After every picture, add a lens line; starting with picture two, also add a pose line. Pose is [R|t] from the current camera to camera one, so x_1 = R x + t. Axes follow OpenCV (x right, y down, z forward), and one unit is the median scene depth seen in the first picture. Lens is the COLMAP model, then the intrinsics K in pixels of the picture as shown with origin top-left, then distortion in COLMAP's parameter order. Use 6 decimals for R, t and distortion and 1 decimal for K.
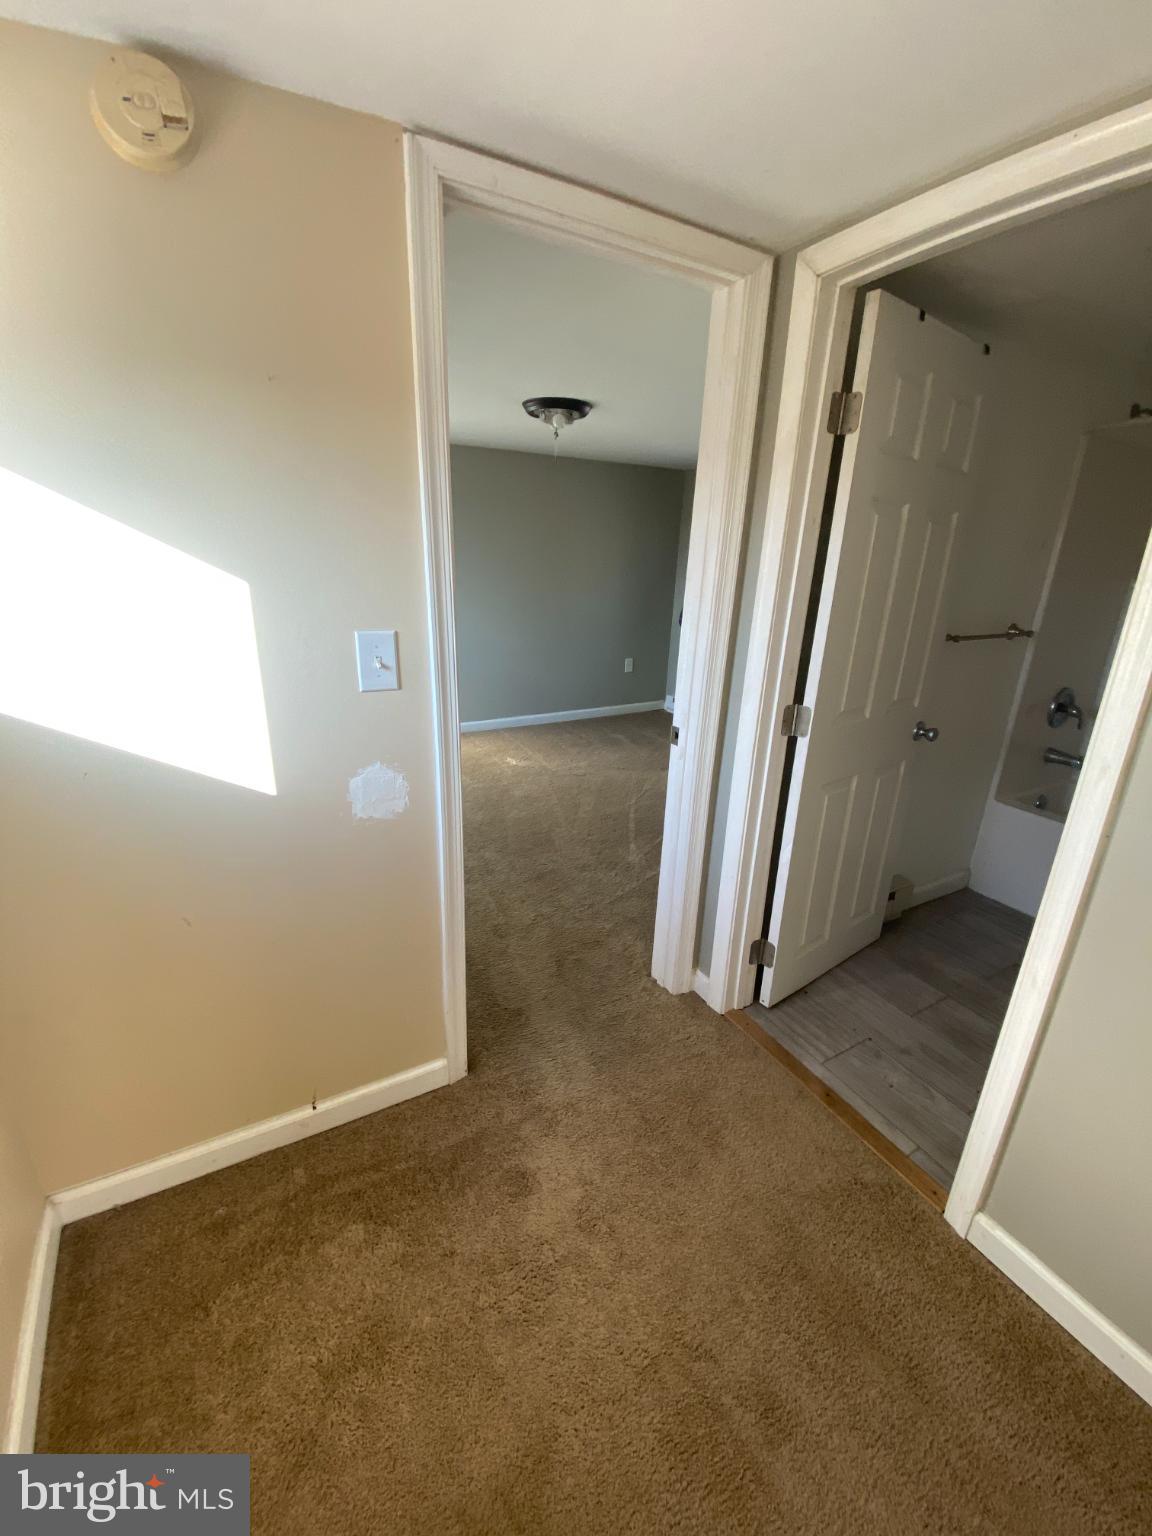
lens RADIAL K [[615.3, 0, 571.9], [0, 615.3, 762.5], [0, 0, 1]] dist [0.016889, -0.017213]
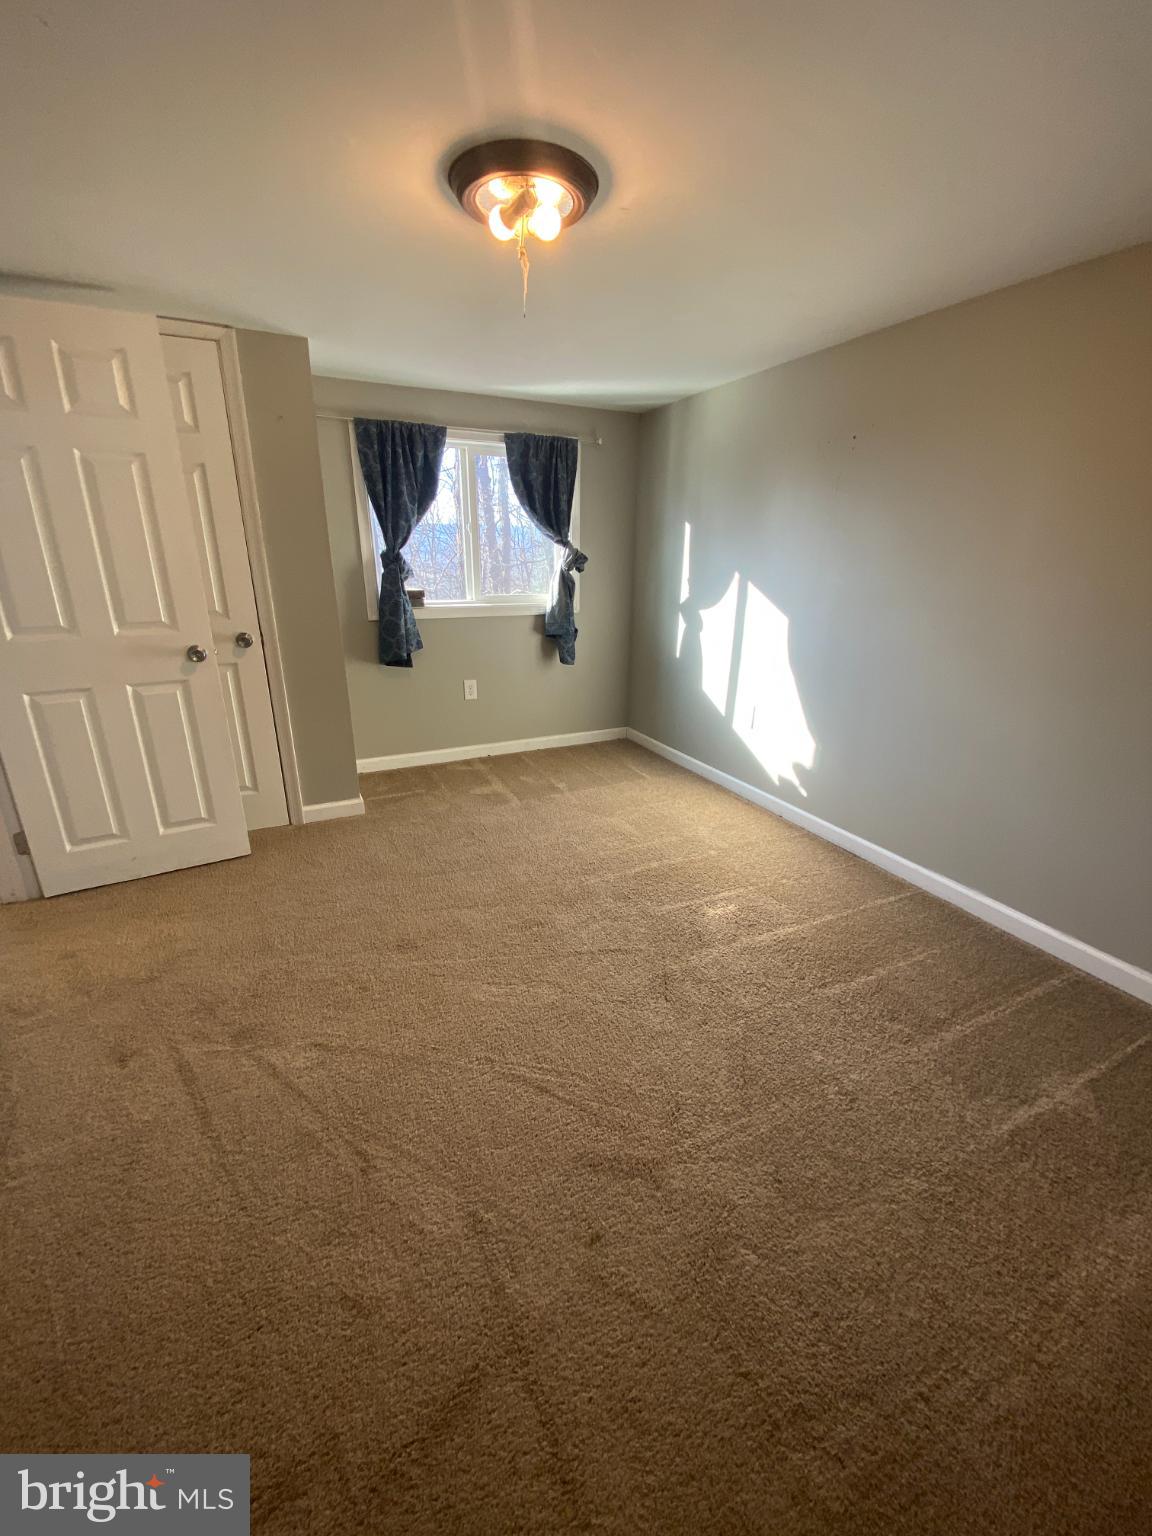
lens RADIAL K [[615.3, 0, 571.9], [0, 615.3, 762.5], [0, 0, 1]] dist [0.016889, -0.017213]
pose [[-0.051591, 0.294843, -0.954152, 0.389710], [-0.325567, 0.898263, 0.295176, -0.236080], [0.944111, 0.325869, 0.049648, 0.821921]]
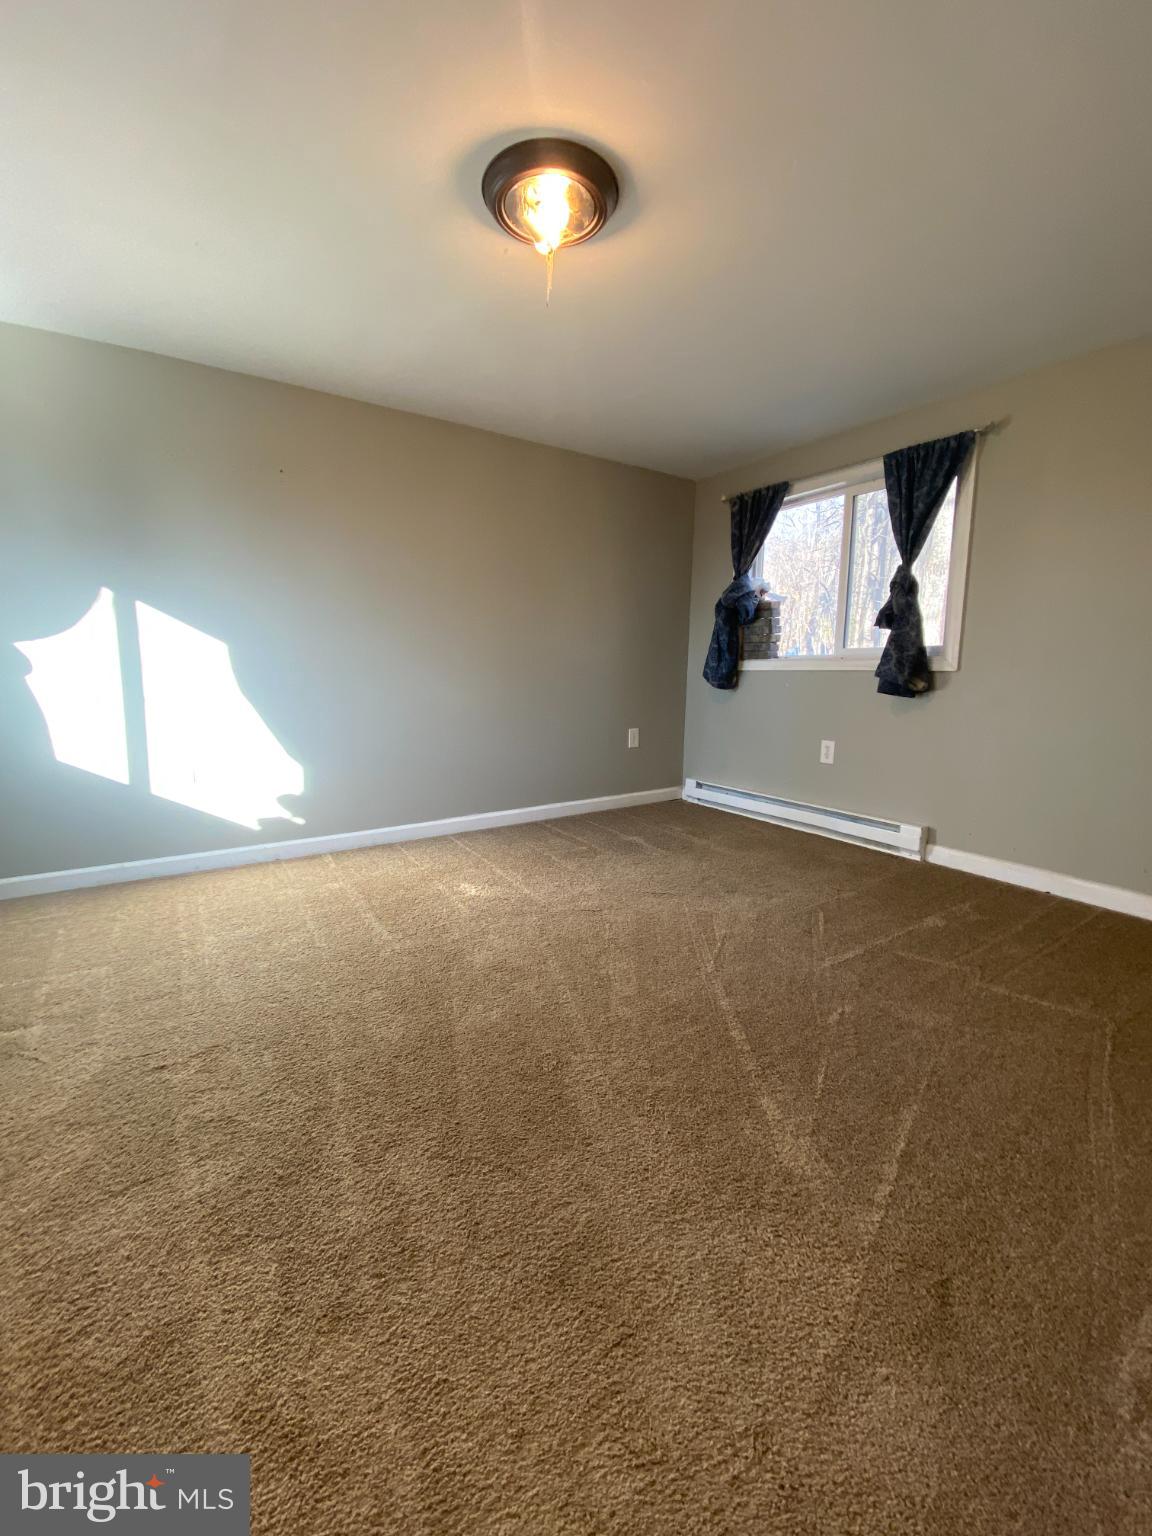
lens RADIAL K [[613.5, 0, 600.0], [0, 613.5, 765.7], [0, 0, 1]] dist [-0.000264, -0.017035]
pose [[0.992945, -0.026844, 0.115494, -0.039123], [0.044841, 0.986710, -0.156179, -0.021667], [-0.109767, 0.160257, 0.980953, 0.407788]]
